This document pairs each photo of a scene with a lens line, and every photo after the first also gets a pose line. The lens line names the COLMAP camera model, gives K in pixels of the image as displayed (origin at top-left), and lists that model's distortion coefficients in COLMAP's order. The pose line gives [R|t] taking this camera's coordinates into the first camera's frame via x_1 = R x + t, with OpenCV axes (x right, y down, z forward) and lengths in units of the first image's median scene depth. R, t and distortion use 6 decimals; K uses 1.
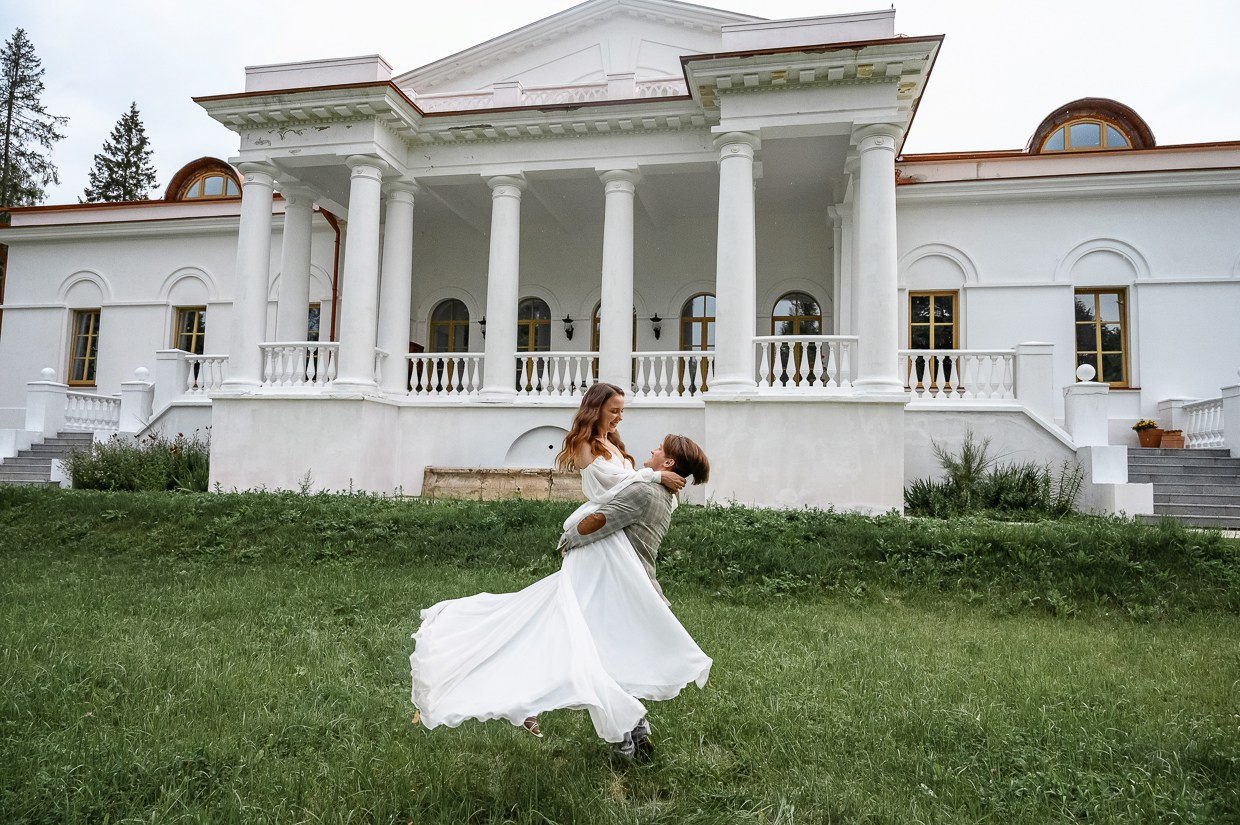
lens RADIAL K [[815.0, 0, 614.4], [0, 815.0, 410.0], [0, 0, 1]] dist [-0.015529, 0.003183]
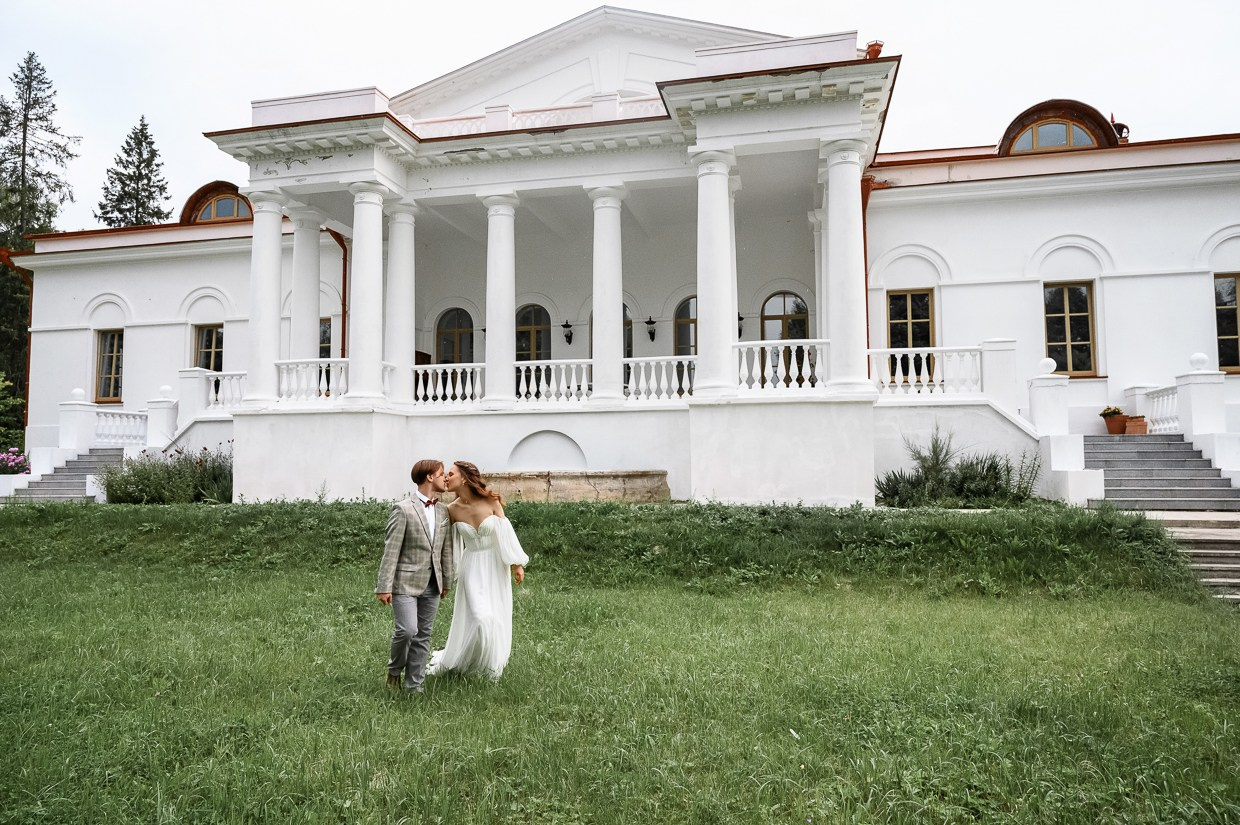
lens RADIAL K [[815.0, 0, 621.7], [0, 815.0, 412.7], [0, 0, 1]] dist [-0.015529, 0.003183]
pose [[0.999447, -0.031190, -0.011513, 0.030775], [0.031374, 0.999377, 0.016145, -0.018033], [0.011002, -0.016497, 0.999803, -0.067884]]
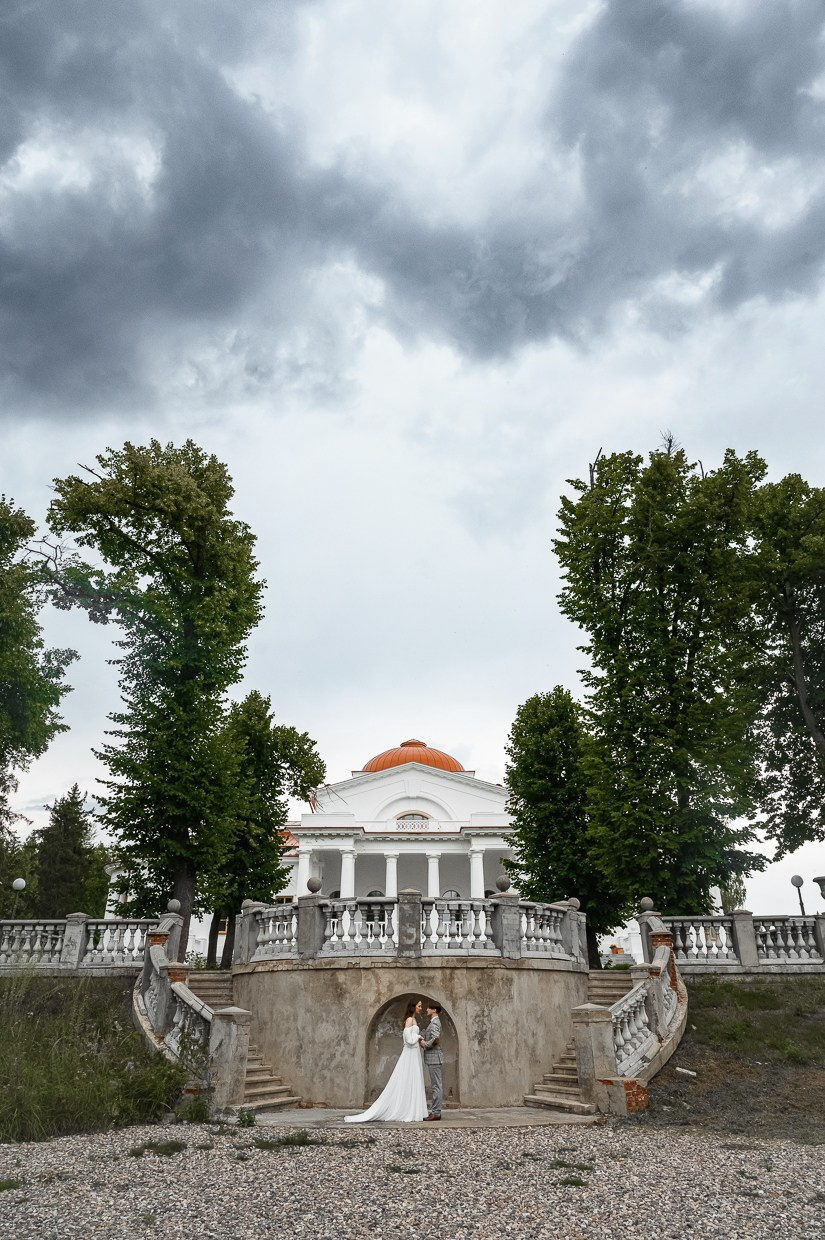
lens RADIAL K [[815.0, 0, 418.9], [0, 815.0, 618.9], [0, 0, 1]] dist [-0.015529, 0.003183]
pose [[0.974194, 0.069005, 0.214905, -0.736403], [0.007787, 0.941280, -0.337538, -0.110791], [-0.225578, 0.330501, 0.916452, -1.937090]]
